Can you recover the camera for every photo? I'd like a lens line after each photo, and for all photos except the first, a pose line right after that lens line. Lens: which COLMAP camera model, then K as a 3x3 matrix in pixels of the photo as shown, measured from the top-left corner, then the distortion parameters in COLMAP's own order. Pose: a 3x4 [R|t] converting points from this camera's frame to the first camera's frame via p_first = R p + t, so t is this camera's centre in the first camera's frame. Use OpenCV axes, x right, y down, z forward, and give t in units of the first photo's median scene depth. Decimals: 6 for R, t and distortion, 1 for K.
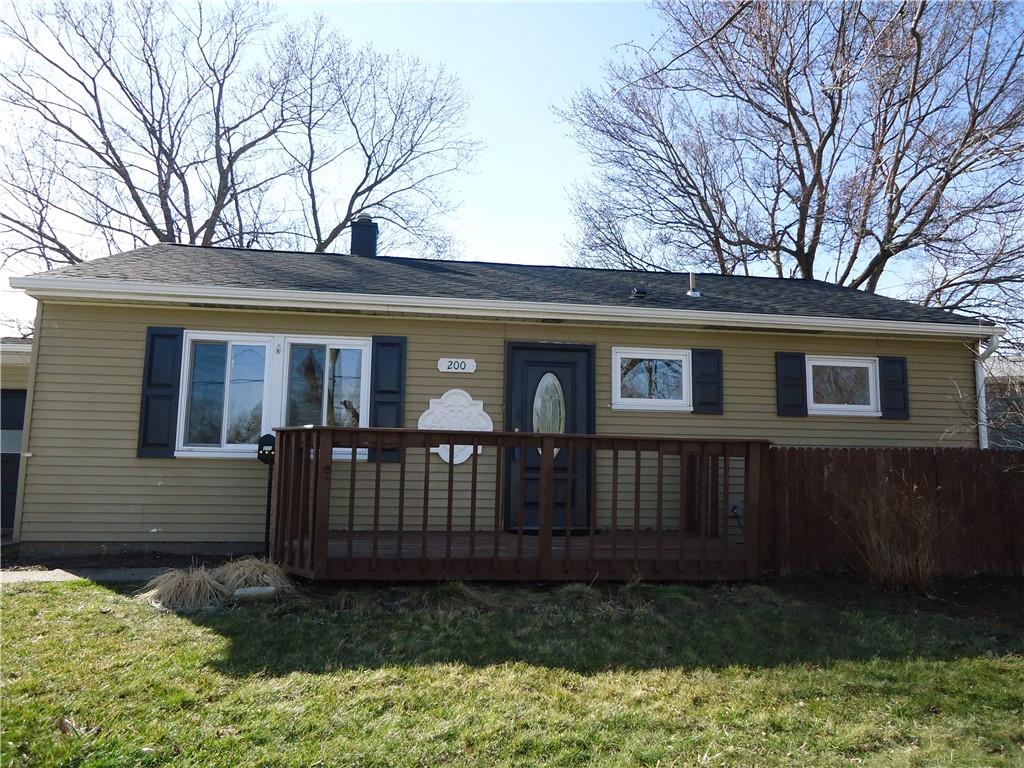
lens RADIAL K [[742.6, 0, 513.1], [0, 742.6, 383.4], [0, 0, 1]] dist [-0.006721, 0.009714]
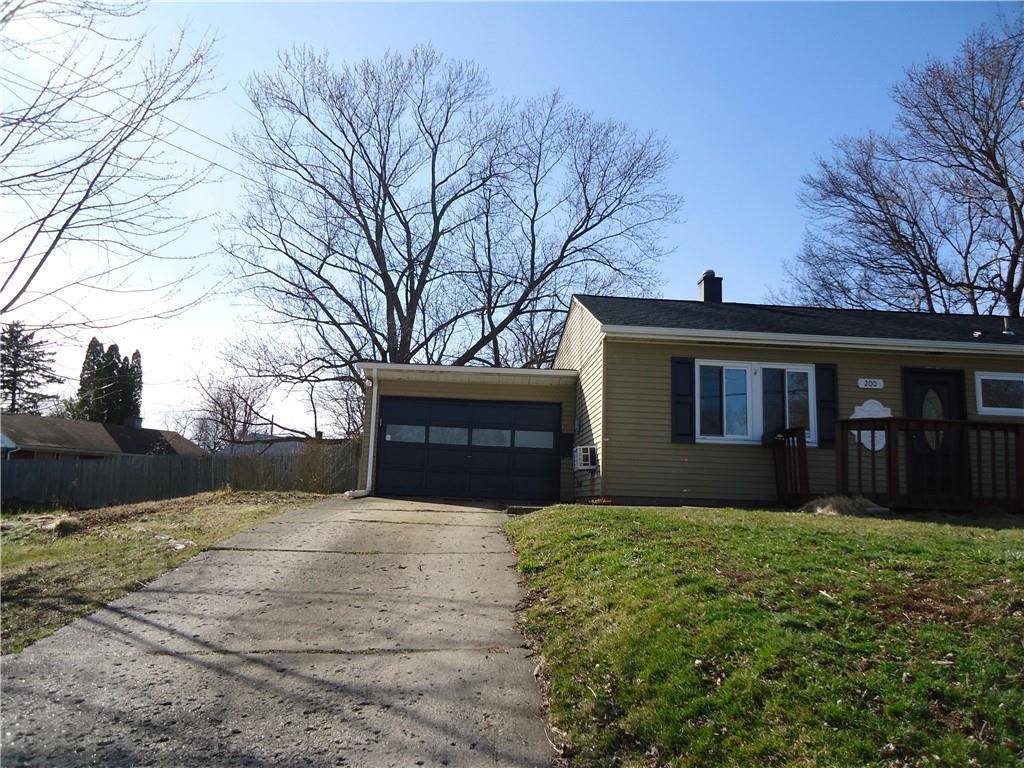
lens RADIAL K [[742.6, 0, 511.9], [0, 742.6, 385.3], [0, 0, 1]] dist [-0.006721, 0.009714]
pose [[0.996786, 0.005295, -0.079930, -0.666347], [-0.007700, 0.999526, -0.029812, 0.028202], [0.079734, 0.030332, 0.996355, -0.512453]]
